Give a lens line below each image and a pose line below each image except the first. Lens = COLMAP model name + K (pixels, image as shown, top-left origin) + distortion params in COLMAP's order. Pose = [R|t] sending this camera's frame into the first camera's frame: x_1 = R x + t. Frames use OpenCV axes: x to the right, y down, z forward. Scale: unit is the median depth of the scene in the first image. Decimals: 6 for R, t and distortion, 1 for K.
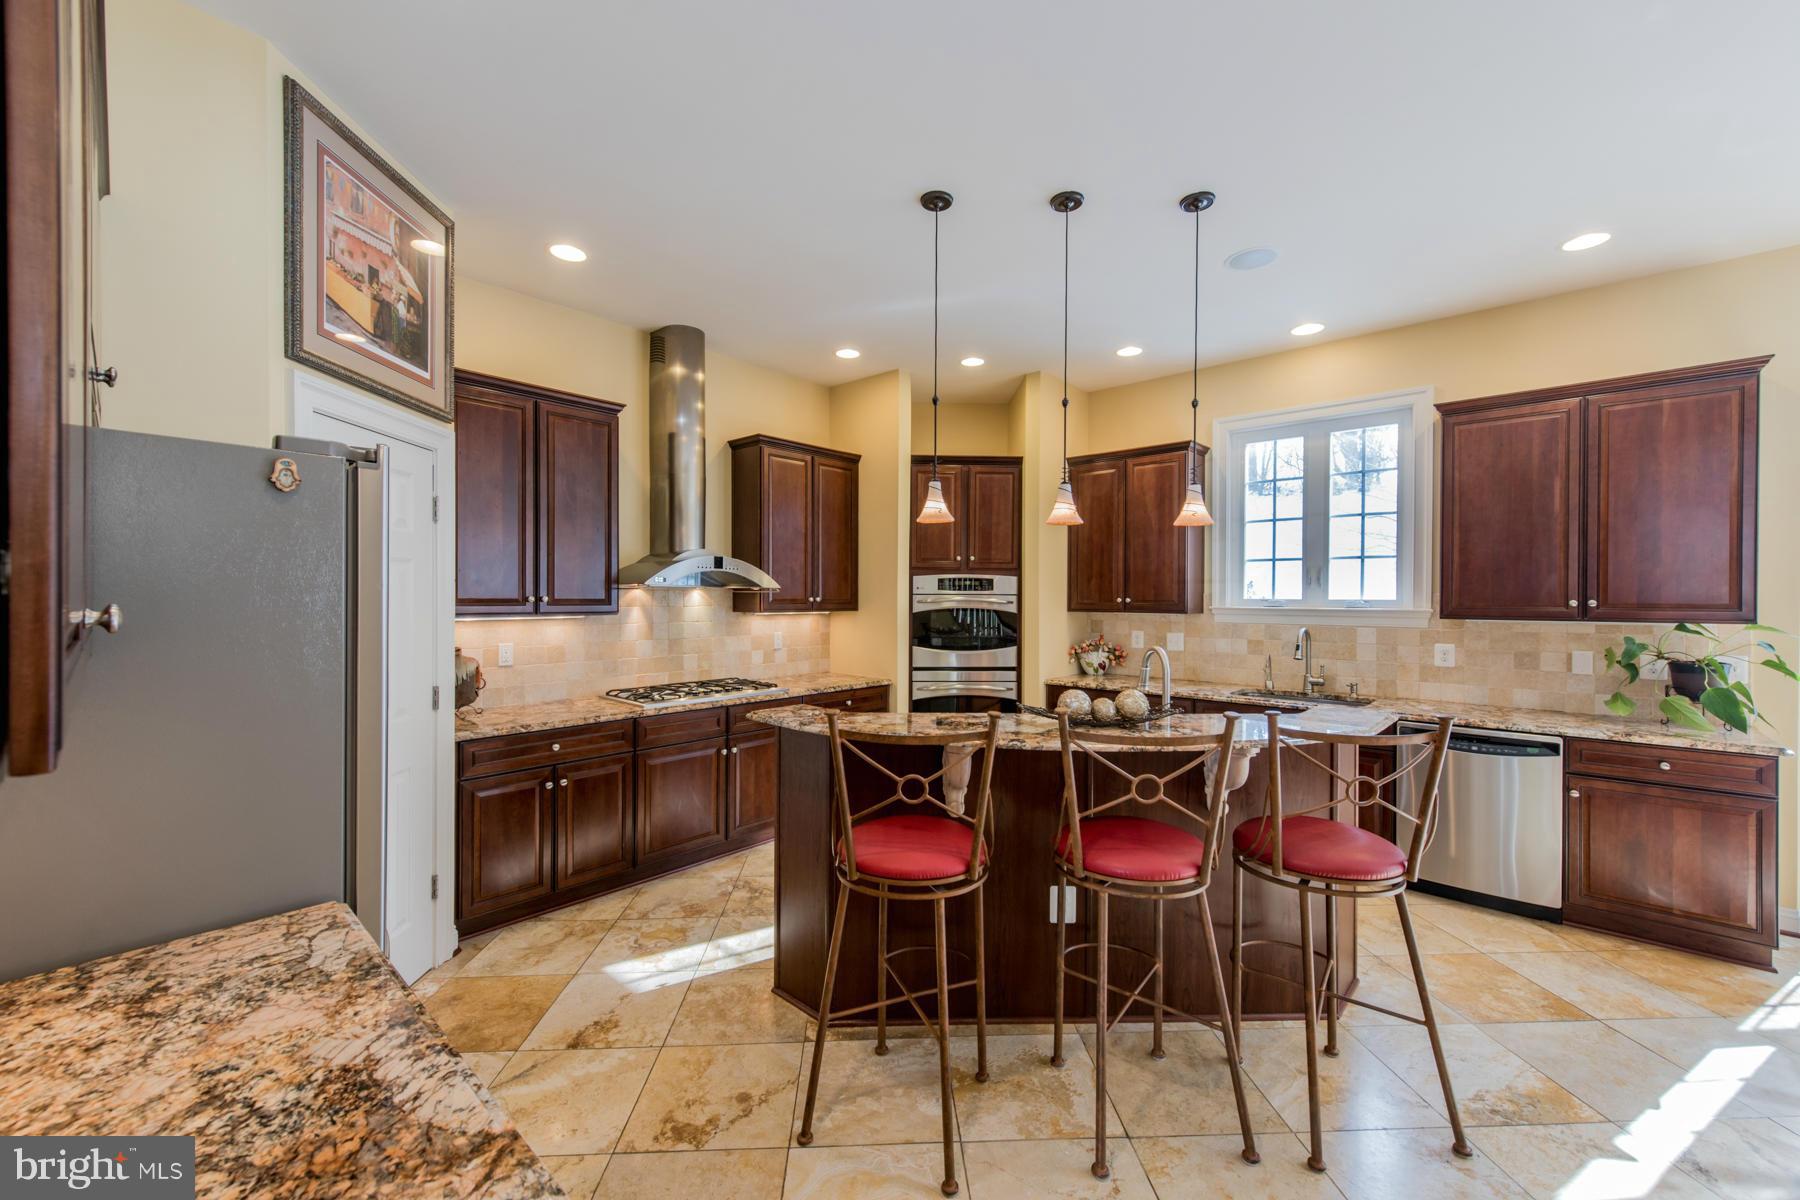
lens RADIAL K [[708.2, 0, 899.5], [0, 708.2, 604.1], [0, 0, 1]] dist [0.014346, -0.003714]
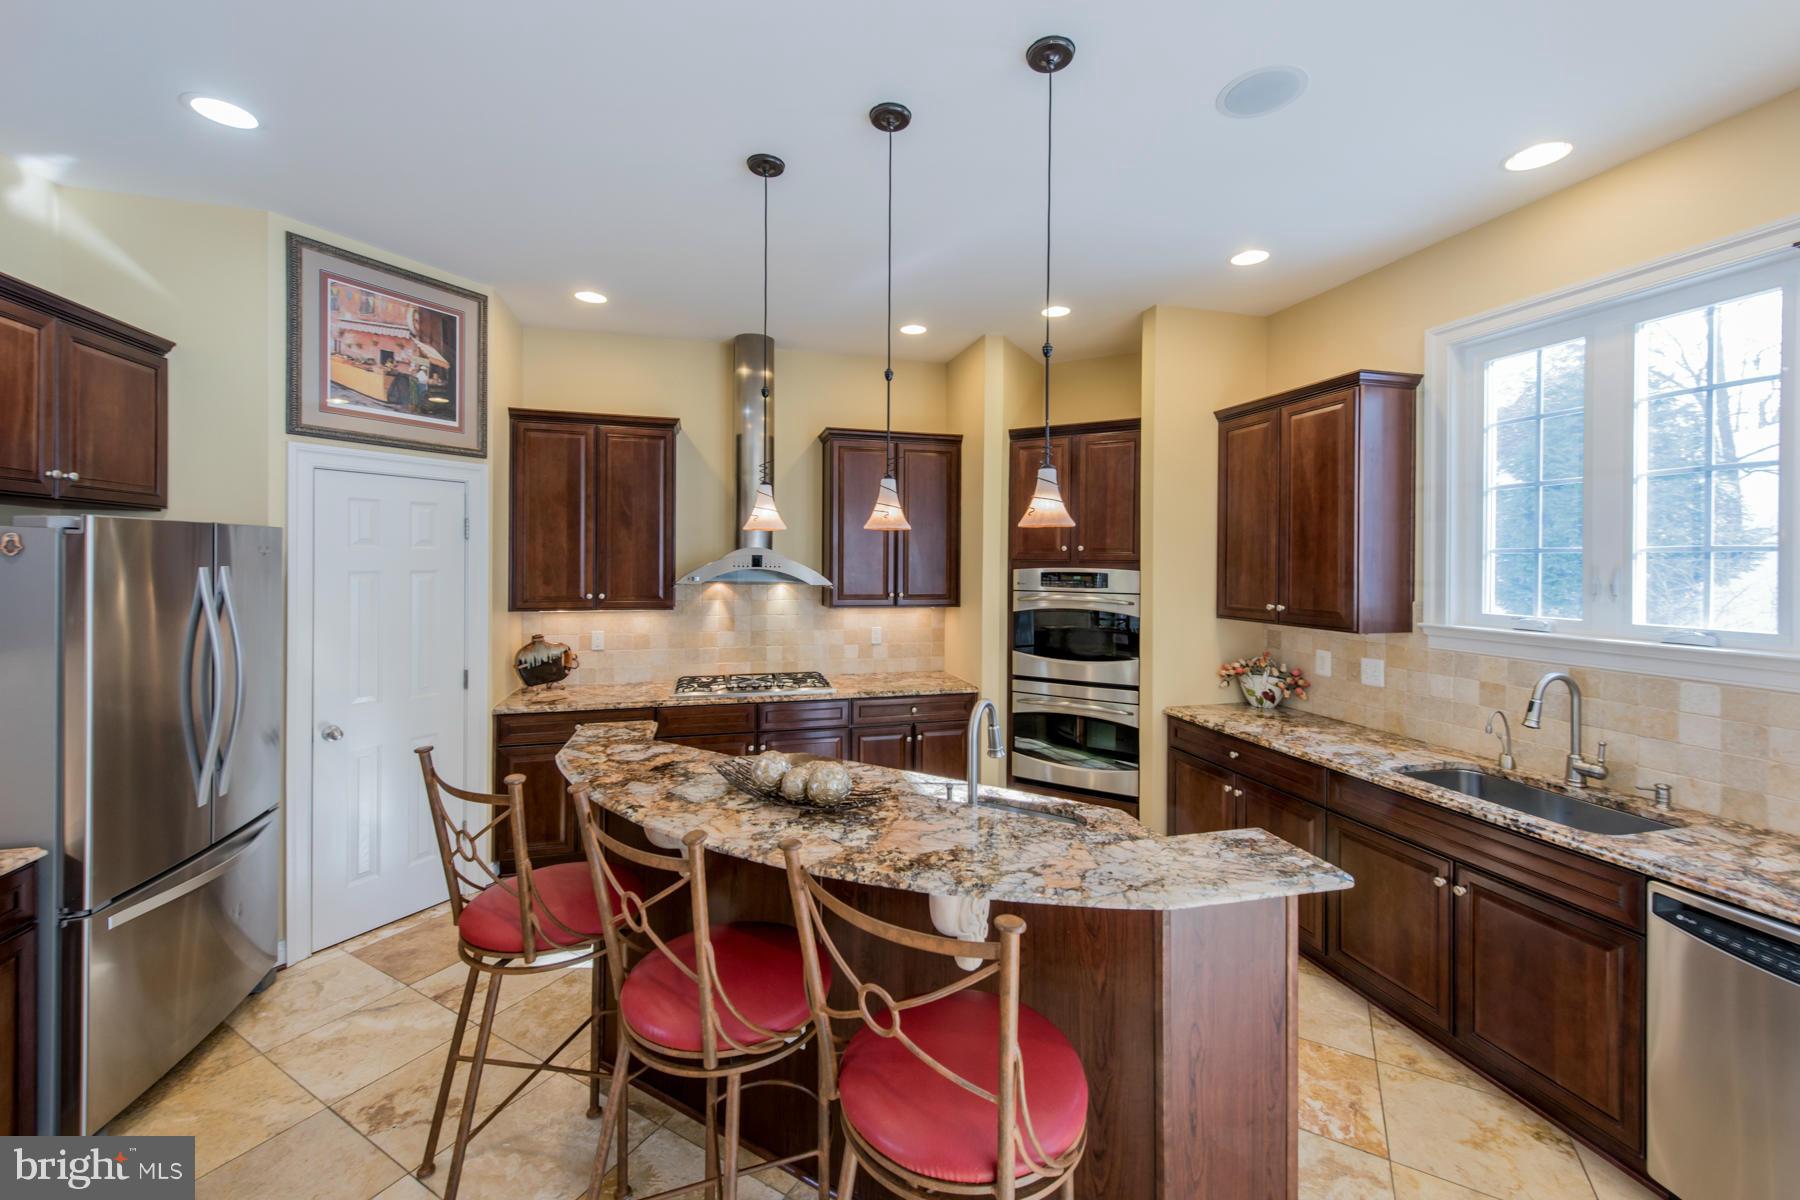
lens RADIAL K [[708.2, 0, 901.5], [0, 708.2, 569.0], [0, 0, 1]] dist [0.014346, -0.003714]
pose [[0.842914, 0.007836, -0.537991, 0.560063], [-0.010043, 0.999949, -0.001169, -0.057432], [0.537954, 0.006388, 0.842950, 0.296669]]
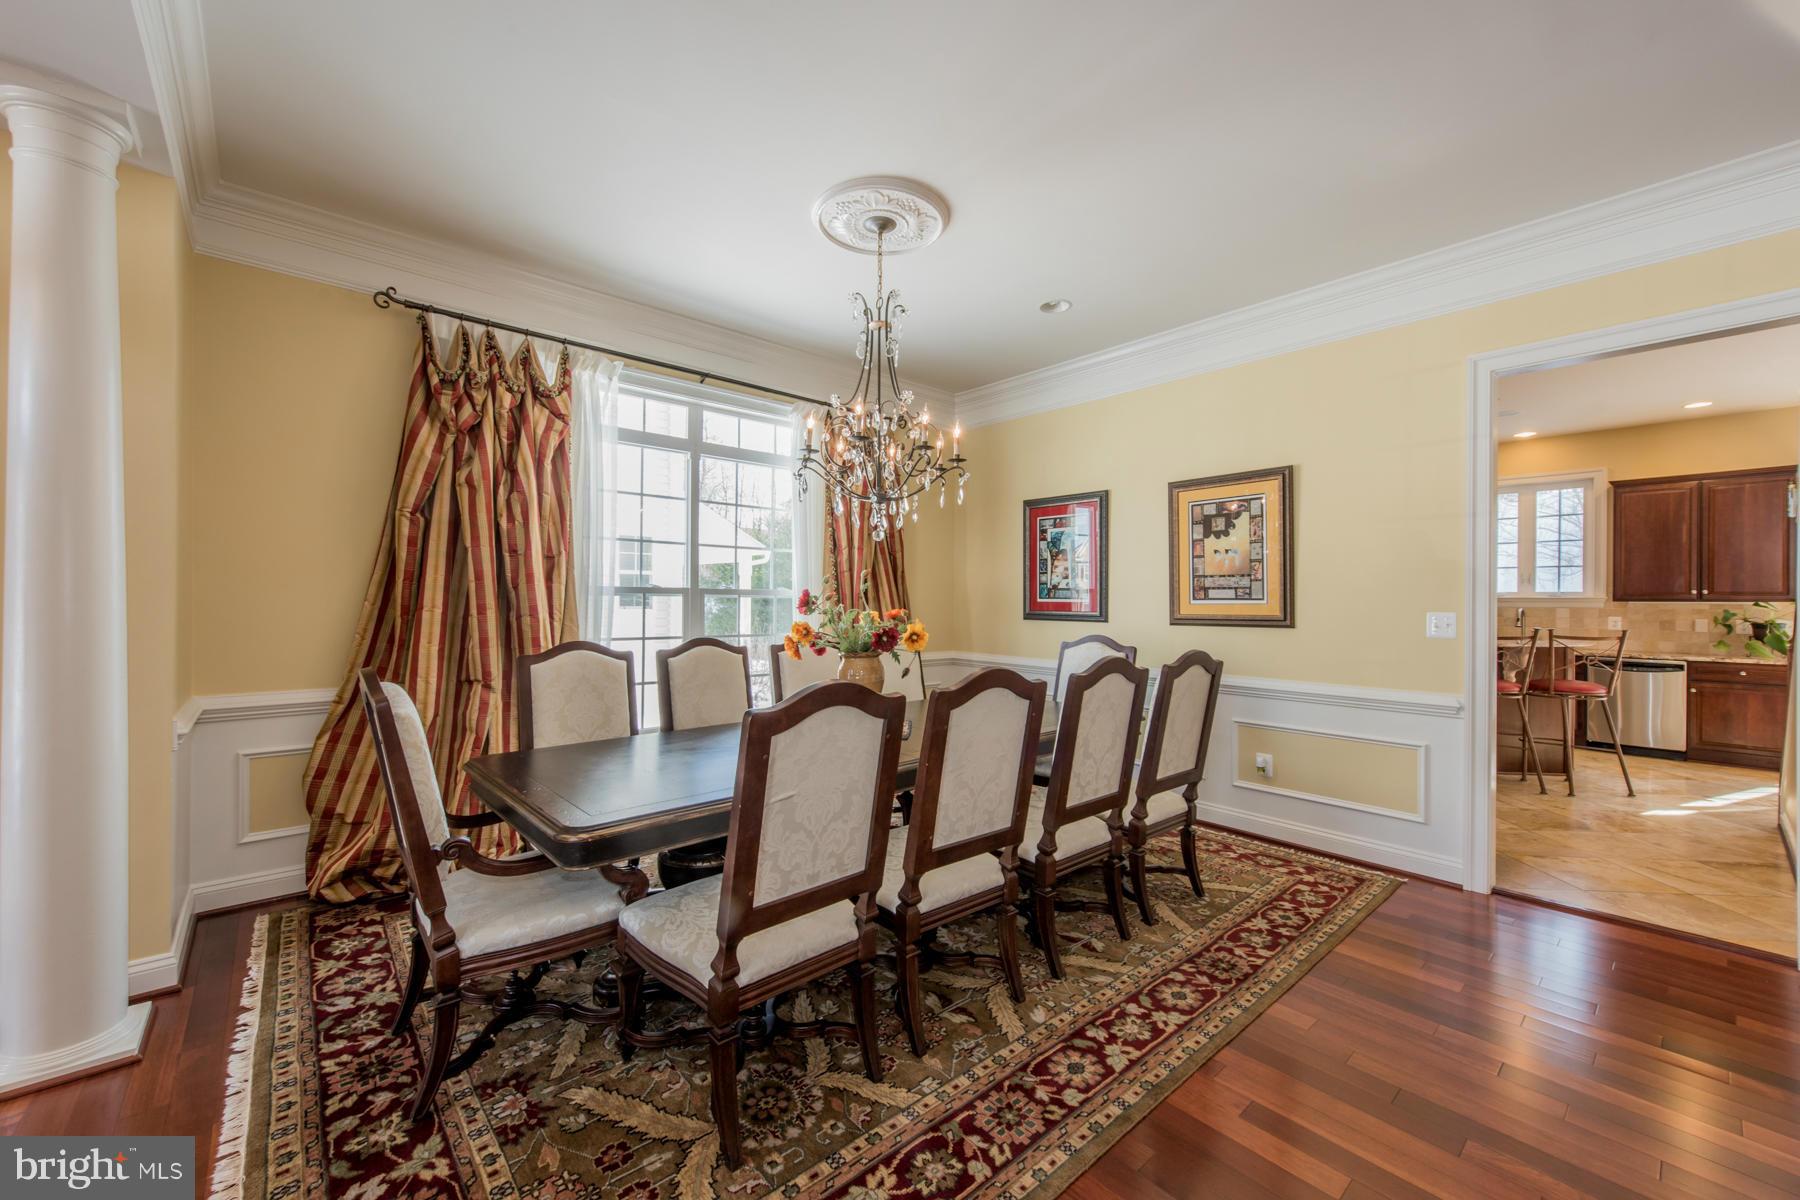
lens RADIAL K [[708.2, 0, 896.0], [0, 708.2, 604.6], [0, 0, 1]] dist [0.014346, -0.003714]
pose [[0.993243, 0.002456, -0.116030, -0.906641], [-0.002996, 0.999985, -0.004479, 0.046516], [0.116018, 0.004796, 0.993236, -1.097092]]
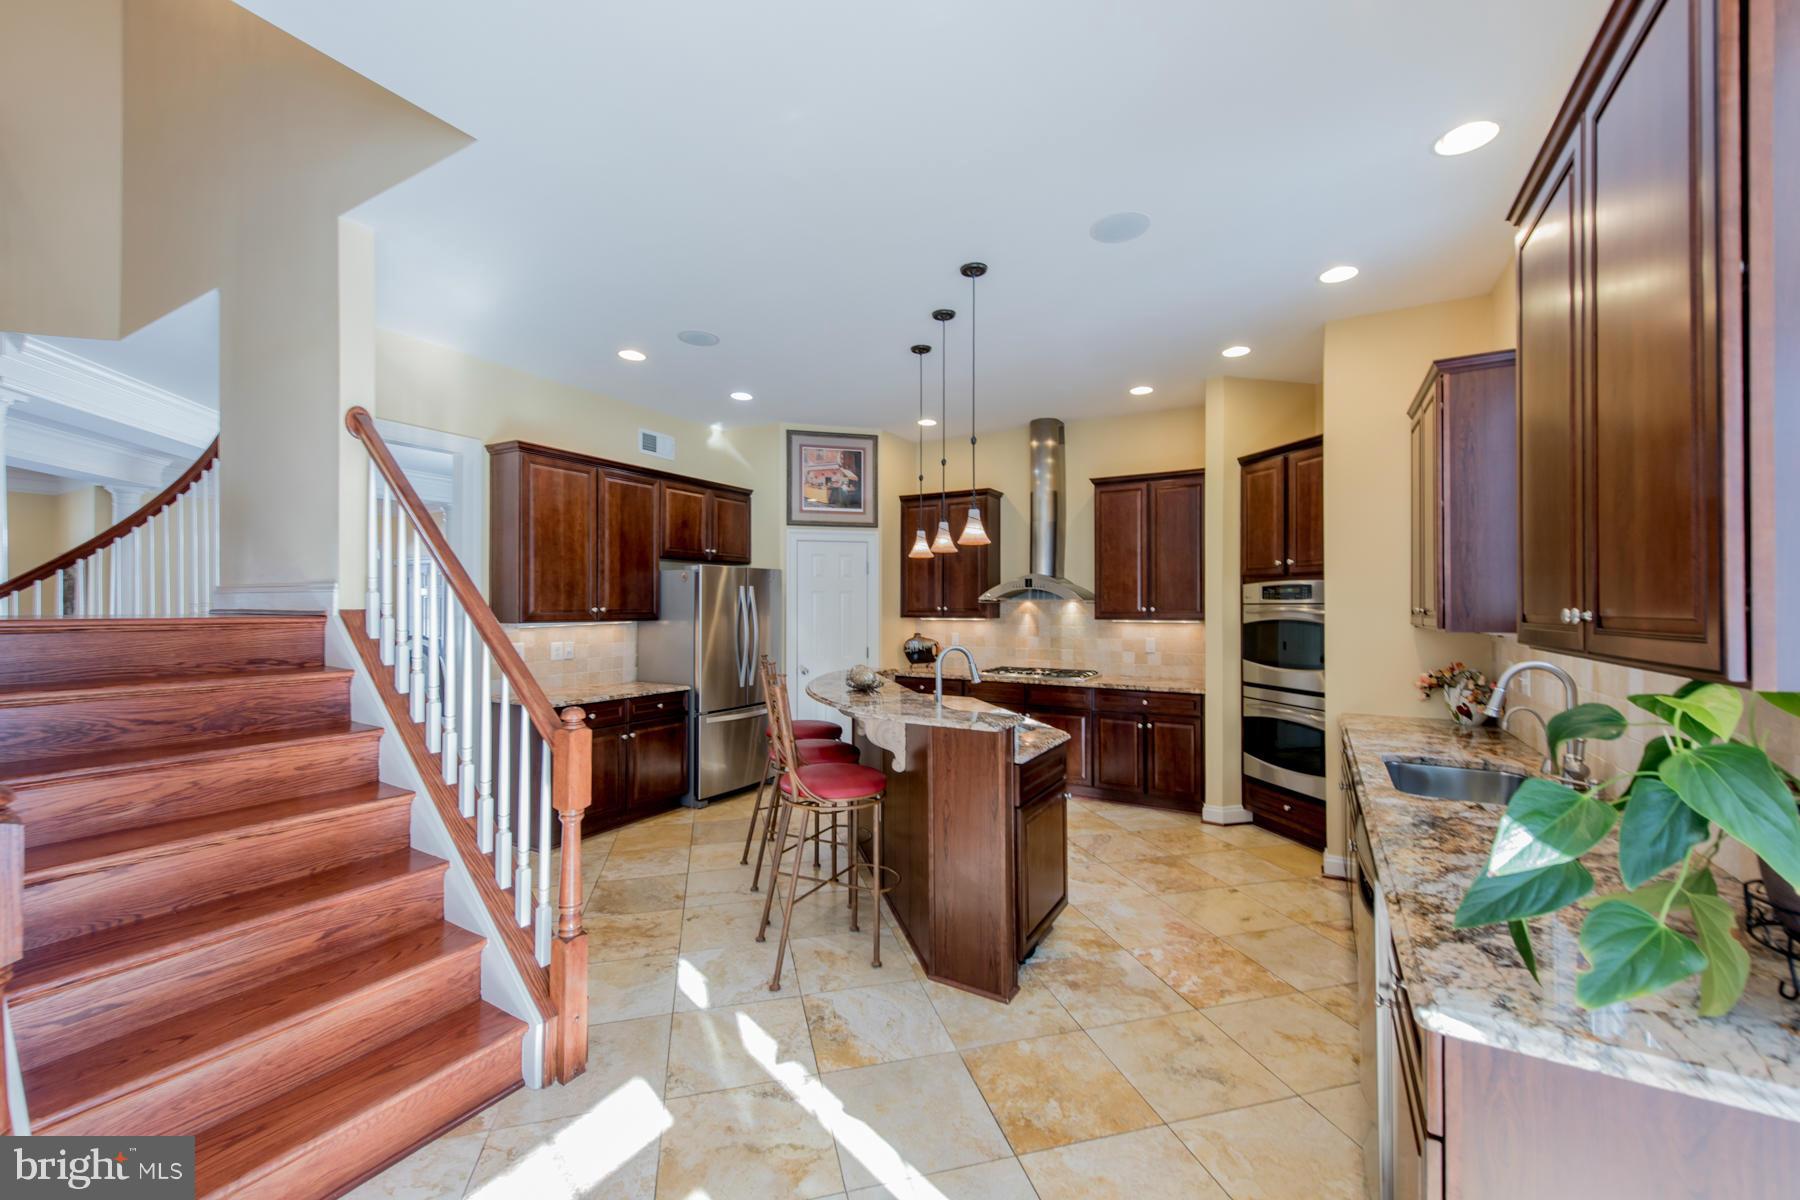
lens RADIAL K [[708.2, 0, 900.9], [0, 708.2, 600.9], [0, 0, 1]] dist [0.014346, -0.003714]
pose [[0.203964, -0.010958, -0.978917, 1.290503], [-0.010164, 0.999860, -0.013310, -0.001324], [0.978926, 0.012665, 0.203824, 0.544573]]
